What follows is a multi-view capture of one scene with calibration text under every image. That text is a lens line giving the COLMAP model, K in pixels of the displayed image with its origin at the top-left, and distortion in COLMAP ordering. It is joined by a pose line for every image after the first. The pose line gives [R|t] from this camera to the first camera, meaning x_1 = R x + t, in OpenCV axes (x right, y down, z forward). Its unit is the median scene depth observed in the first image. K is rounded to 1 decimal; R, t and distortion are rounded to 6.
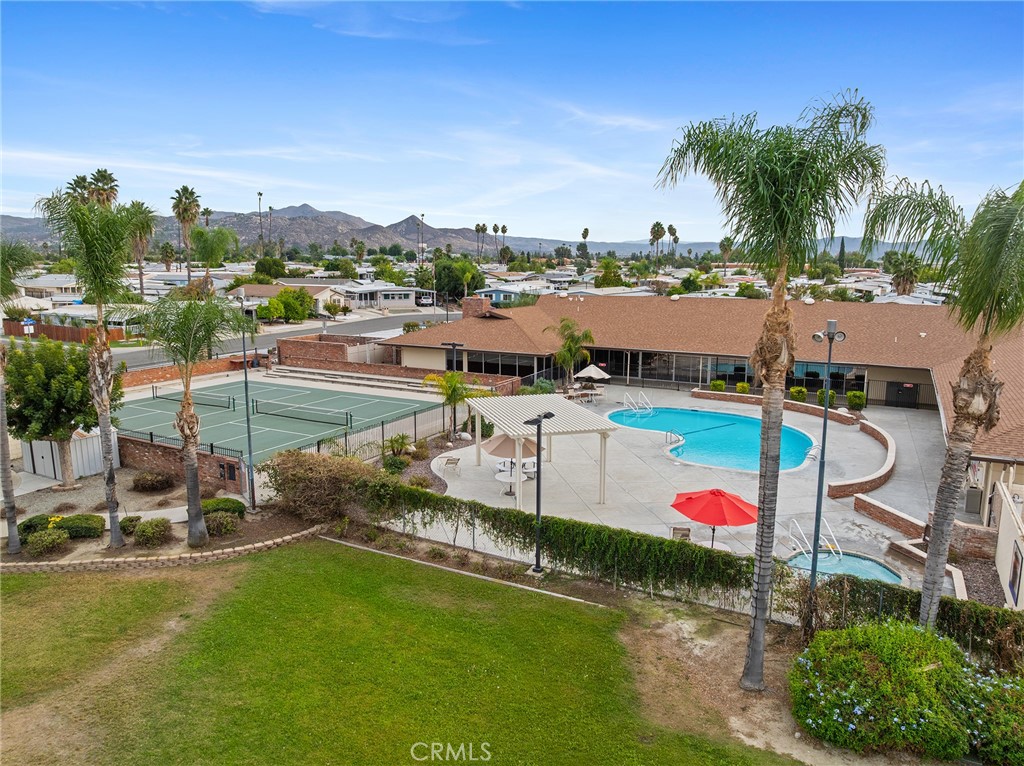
lens RADIAL K [[719.4, 0, 514.1], [0, 719.4, 379.3], [0, 0, 1]] dist [-0.039217, 0.004853]
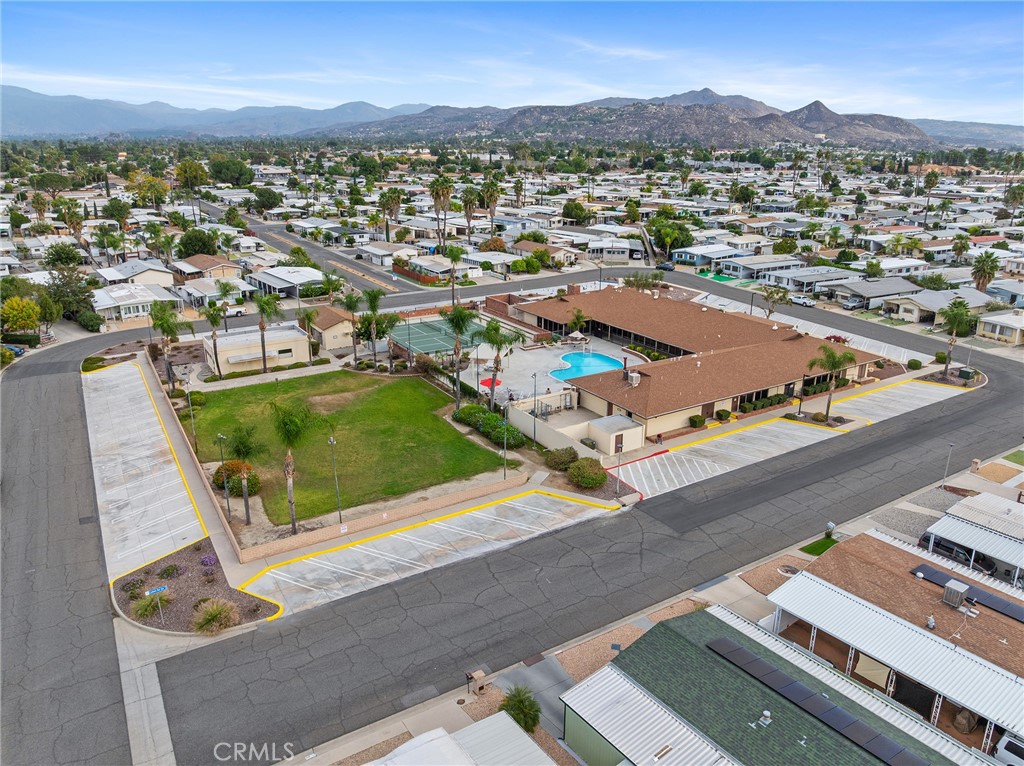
lens RADIAL K [[719.4, 0, 514.1], [0, 719.4, 379.3], [0, 0, 1]] dist [-0.039217, 0.004853]
pose [[0.863036, 0.158771, -0.479542, 1.033541], [-0.083788, 0.981164, 0.174059, -0.245921], [0.498145, -0.110039, 0.860083, -1.058631]]
